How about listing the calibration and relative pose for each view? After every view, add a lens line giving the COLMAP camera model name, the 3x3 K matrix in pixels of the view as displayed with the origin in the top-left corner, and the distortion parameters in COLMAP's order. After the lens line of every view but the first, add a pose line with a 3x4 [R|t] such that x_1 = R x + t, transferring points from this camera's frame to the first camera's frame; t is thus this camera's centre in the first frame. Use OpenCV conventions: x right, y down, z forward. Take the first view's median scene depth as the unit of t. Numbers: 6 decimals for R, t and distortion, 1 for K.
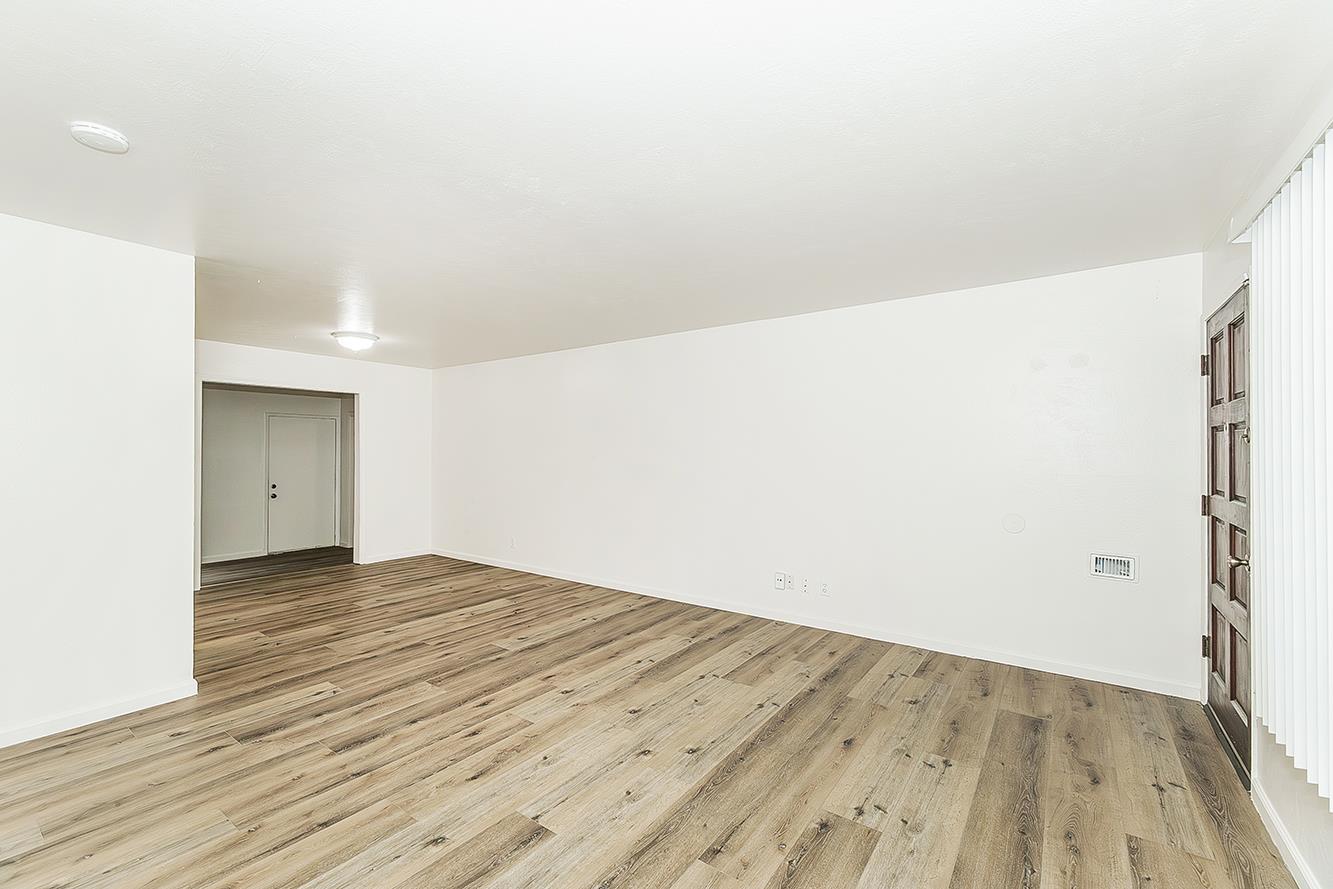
lens RADIAL K [[556.8, 0, 660.0], [0, 556.8, 444.2], [0, 0, 1]] dist [0.002922, 0.000238]
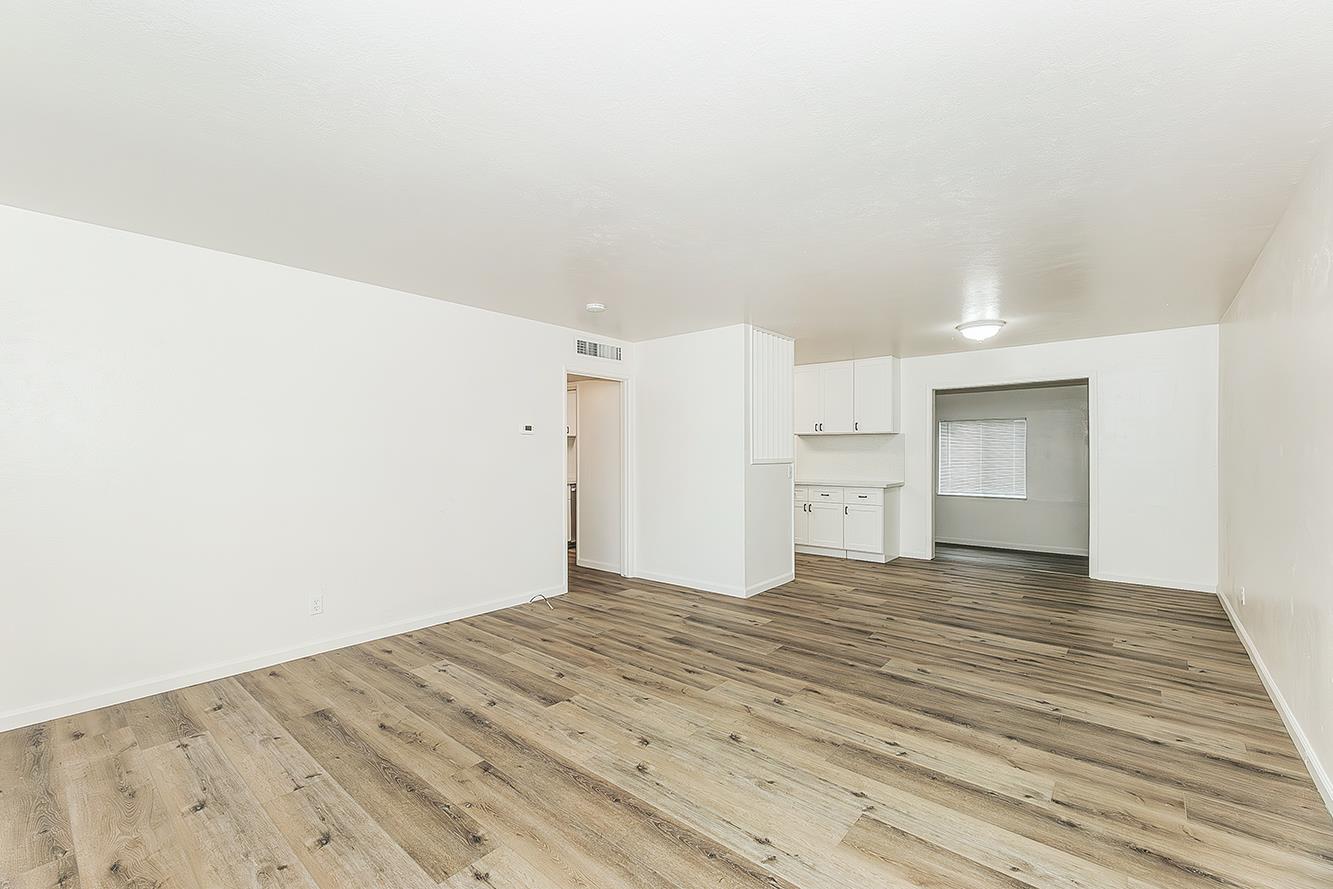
lens RADIAL K [[556.8, 0, 666.8], [0, 556.8, 450.6], [0, 0, 1]] dist [0.002922, 0.000238]
pose [[-0.072468, -0.005607, -0.997355, 0.714916], [0.016375, 0.999843, -0.006811, 0.031564], [0.997236, -0.016825, -0.072364, 0.832312]]
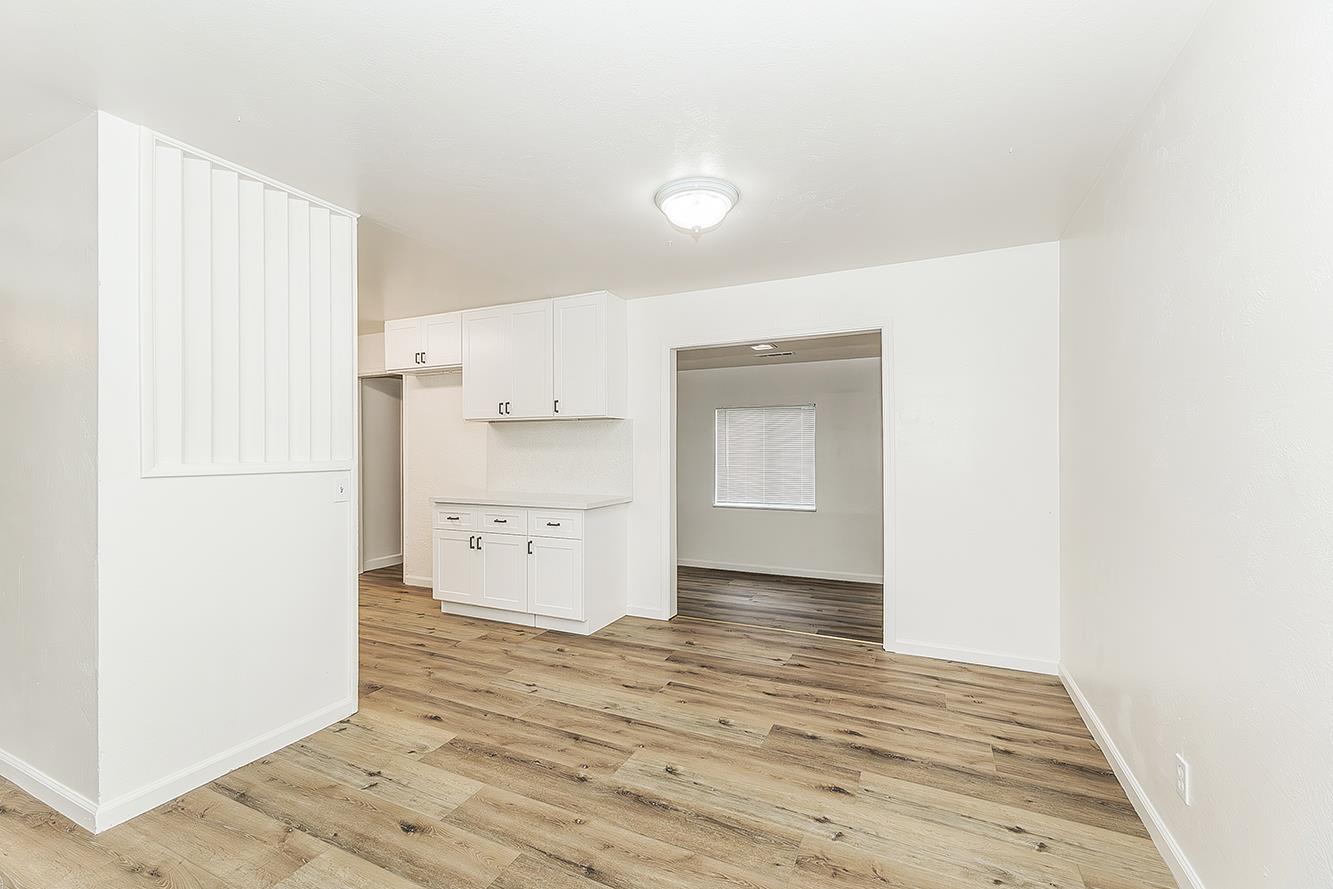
lens RADIAL K [[556.8, 0, 664.5], [0, 556.8, 449.5], [0, 0, 1]] dist [0.002922, 0.000238]
pose [[0.199329, -0.011899, -0.979860, -0.115655], [0.016333, 0.999828, -0.008819, 0.051197], [0.979796, -0.014247, 0.199489, 1.372113]]
